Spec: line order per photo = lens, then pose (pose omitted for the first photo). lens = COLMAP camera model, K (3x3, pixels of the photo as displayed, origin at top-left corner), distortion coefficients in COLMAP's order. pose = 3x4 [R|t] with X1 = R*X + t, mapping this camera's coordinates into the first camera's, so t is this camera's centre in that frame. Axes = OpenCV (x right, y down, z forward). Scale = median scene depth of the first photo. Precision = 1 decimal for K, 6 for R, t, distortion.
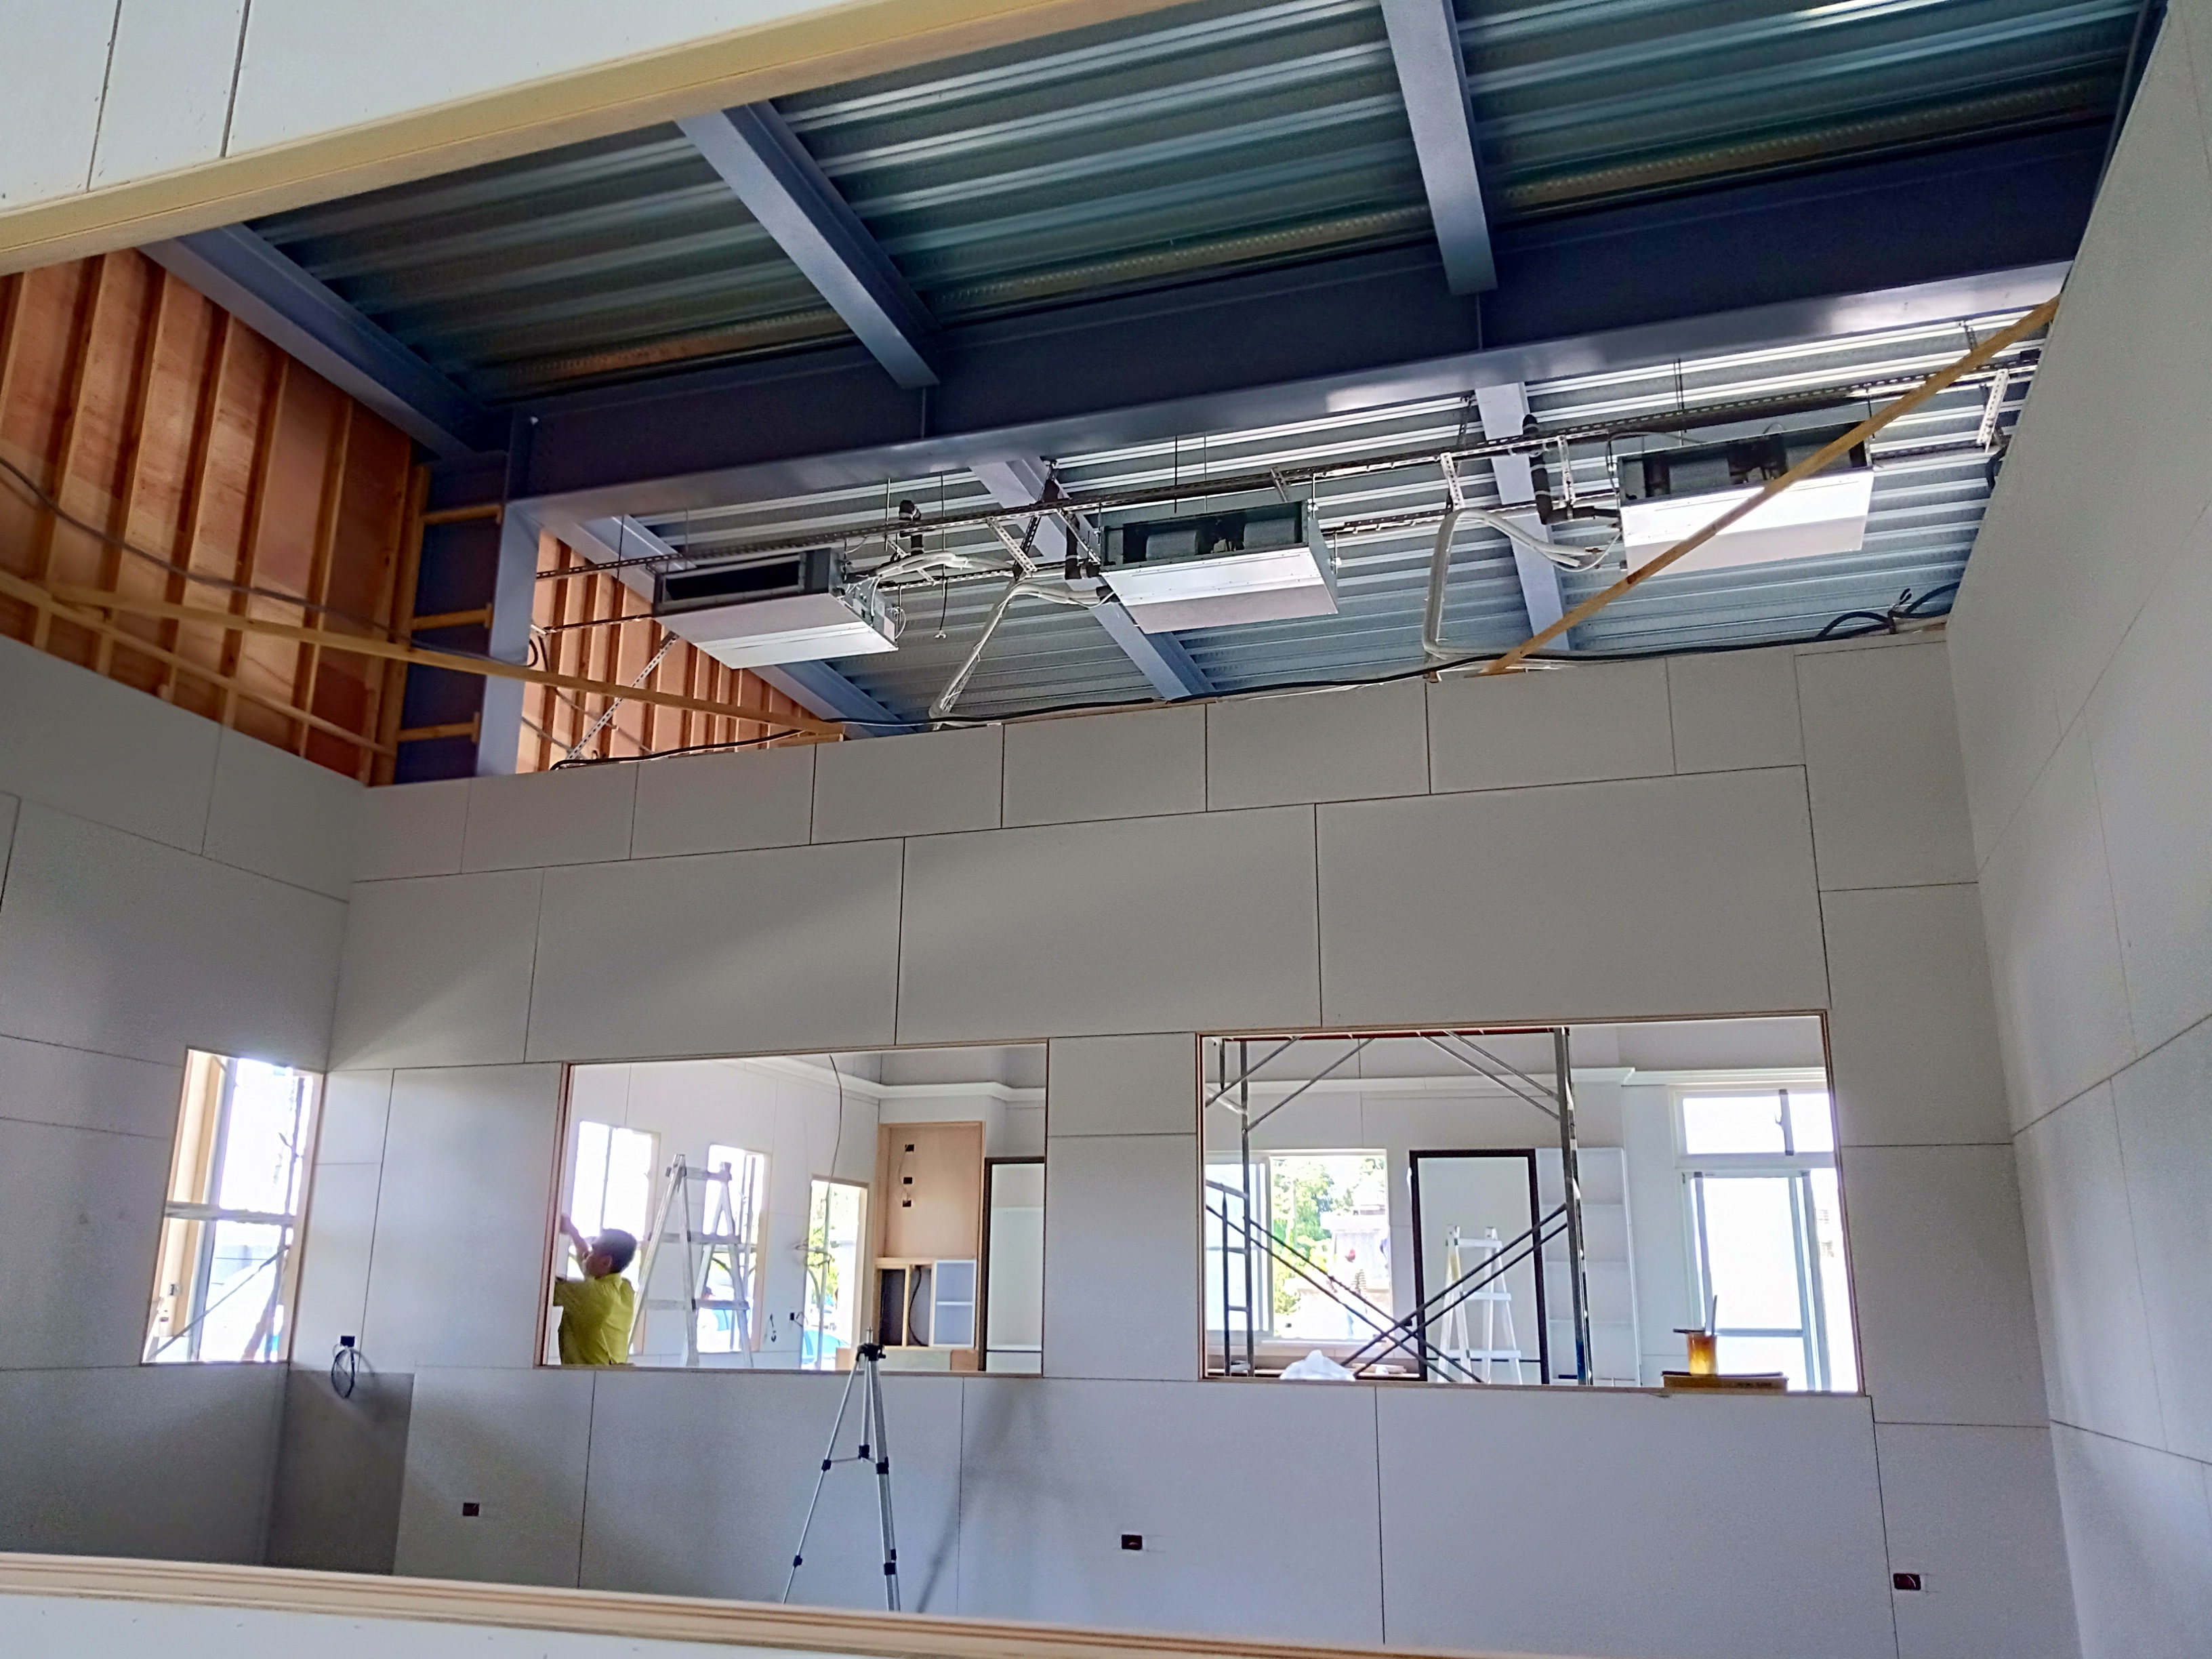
lens RADIAL K [[1753.7, 0, 1100.4], [0, 1753.7, 825.6], [0, 0, 1]] dist [0.049341, -0.083952]
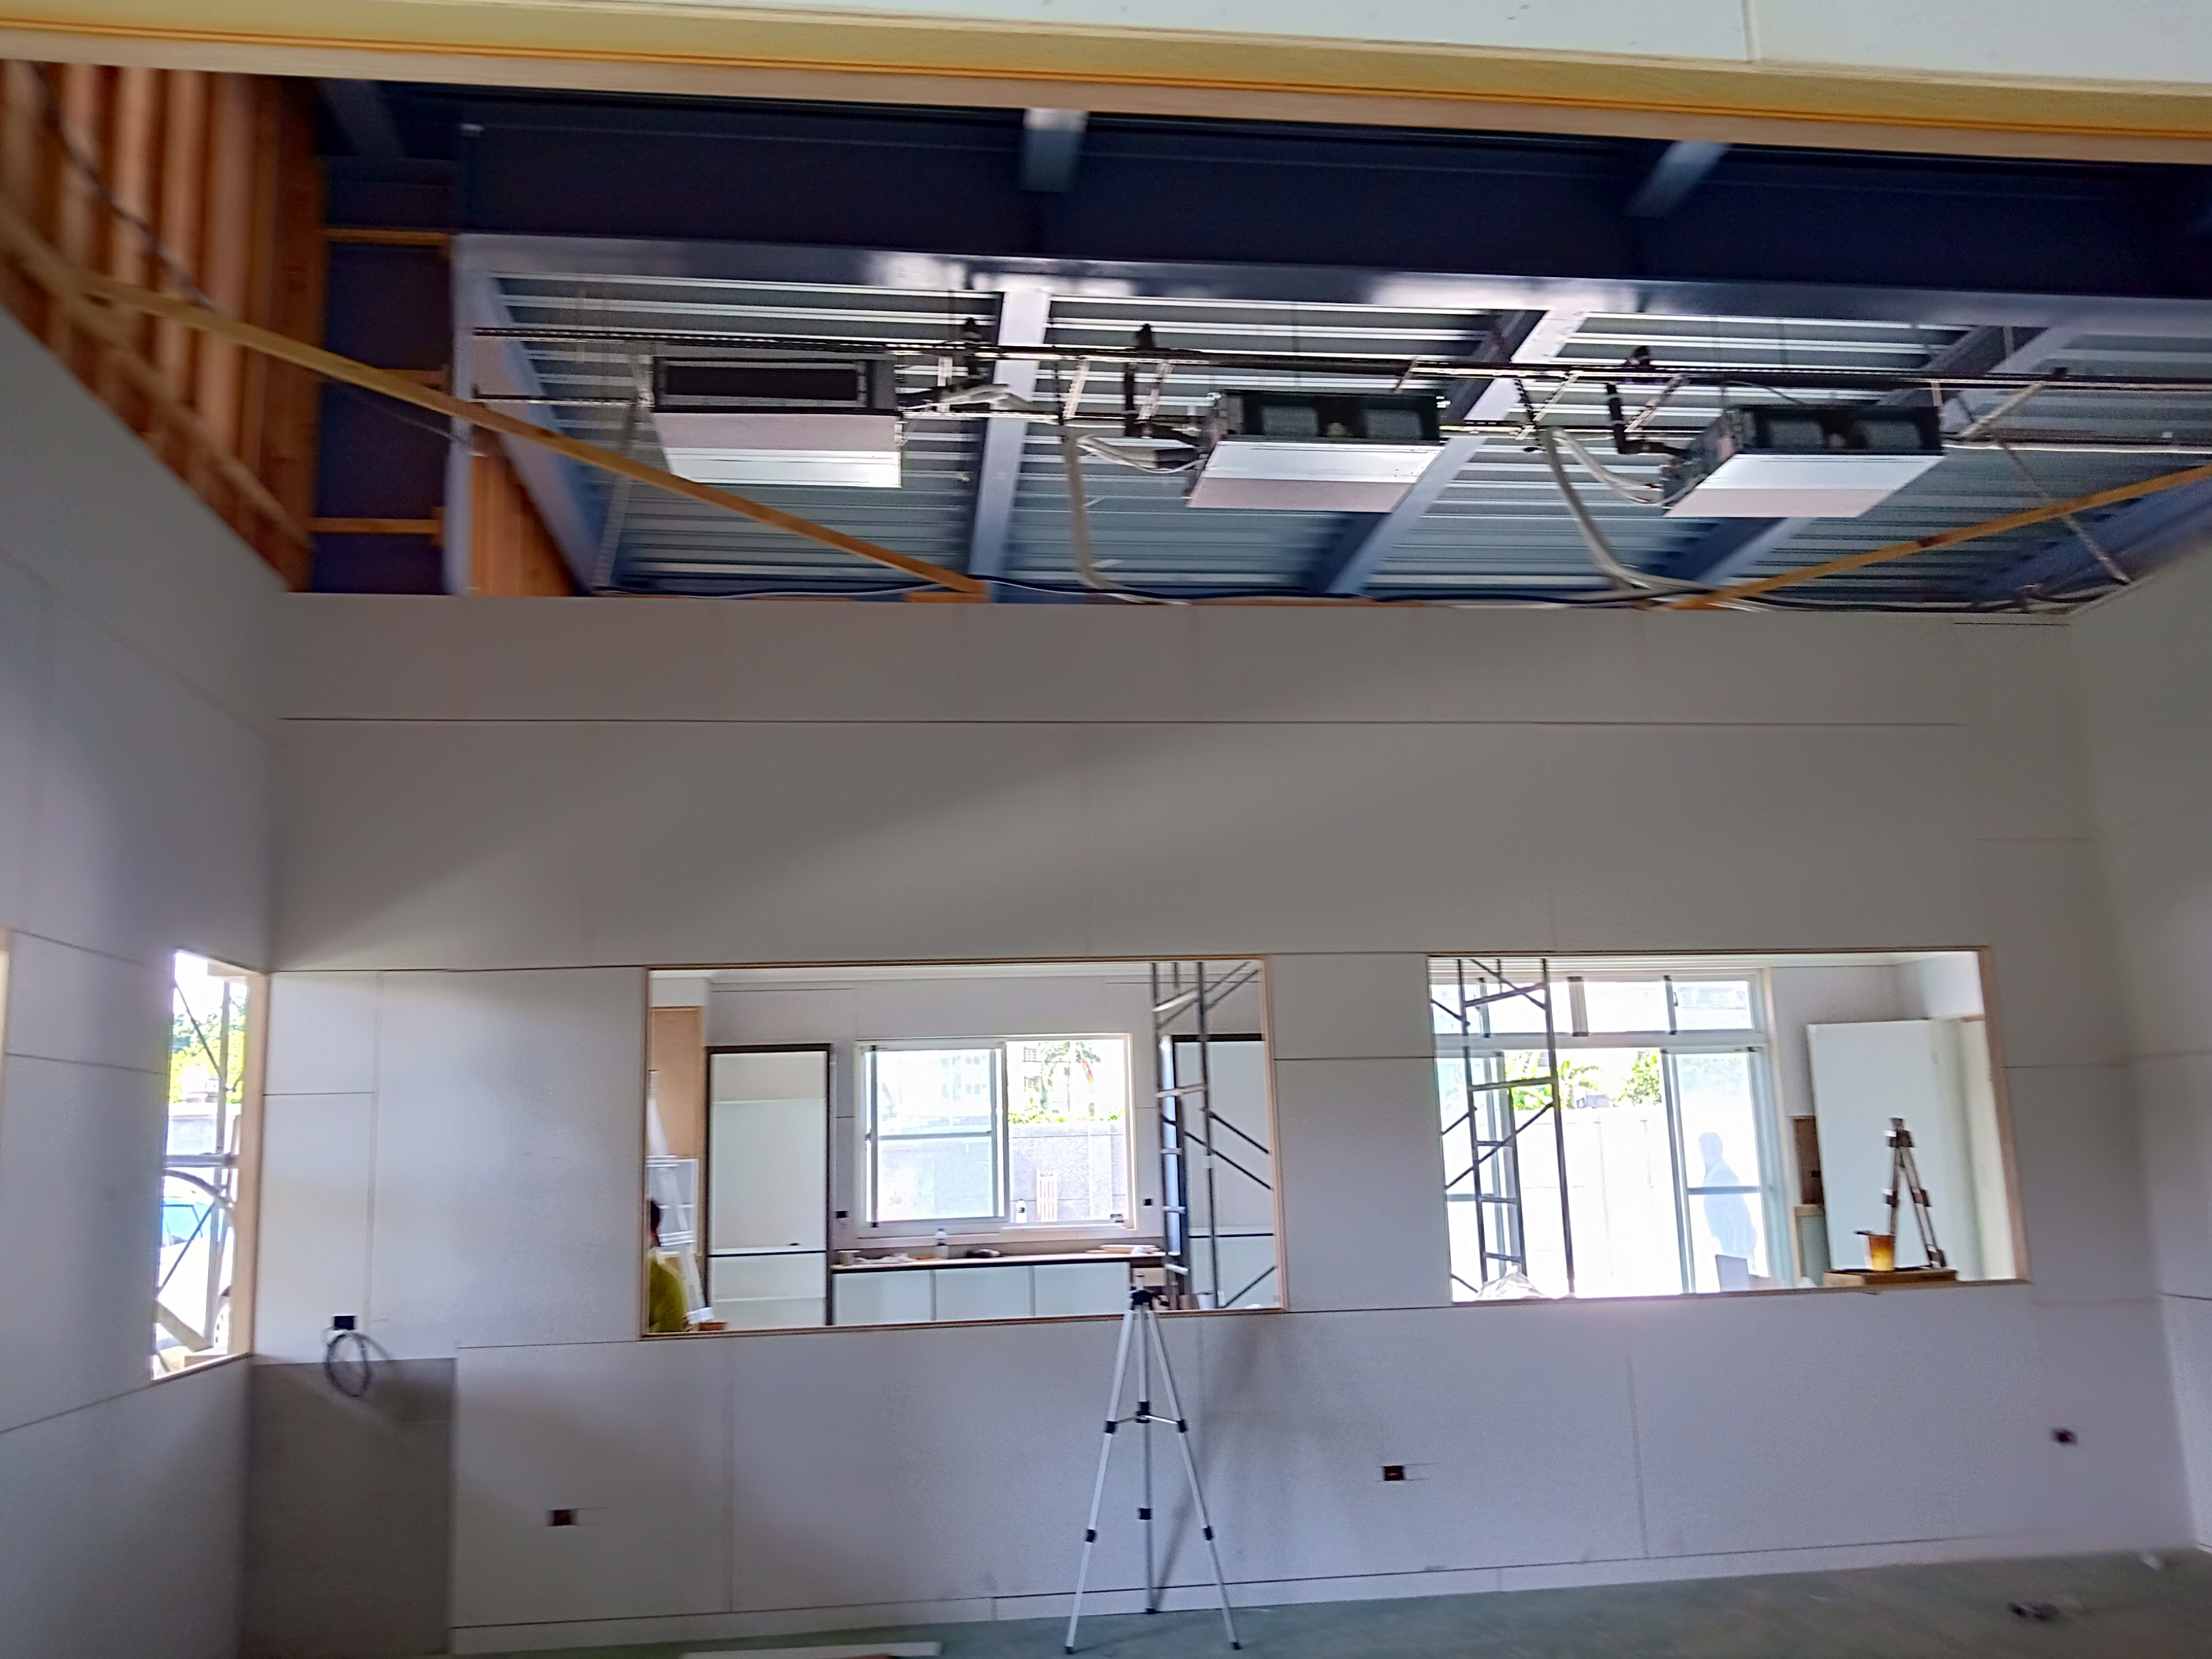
lens RADIAL K [[1737.4, 0, 1105.4], [0, 1737.4, 870.5], [0, 0, 1]] dist [0.000299, 0.000040]
pose [[0.901876, 0.038355, 0.430290, -0.460795], [-0.078727, 0.993964, 0.076409, 0.013681], [-0.424761, -0.102786, 0.899451, 0.203044]]
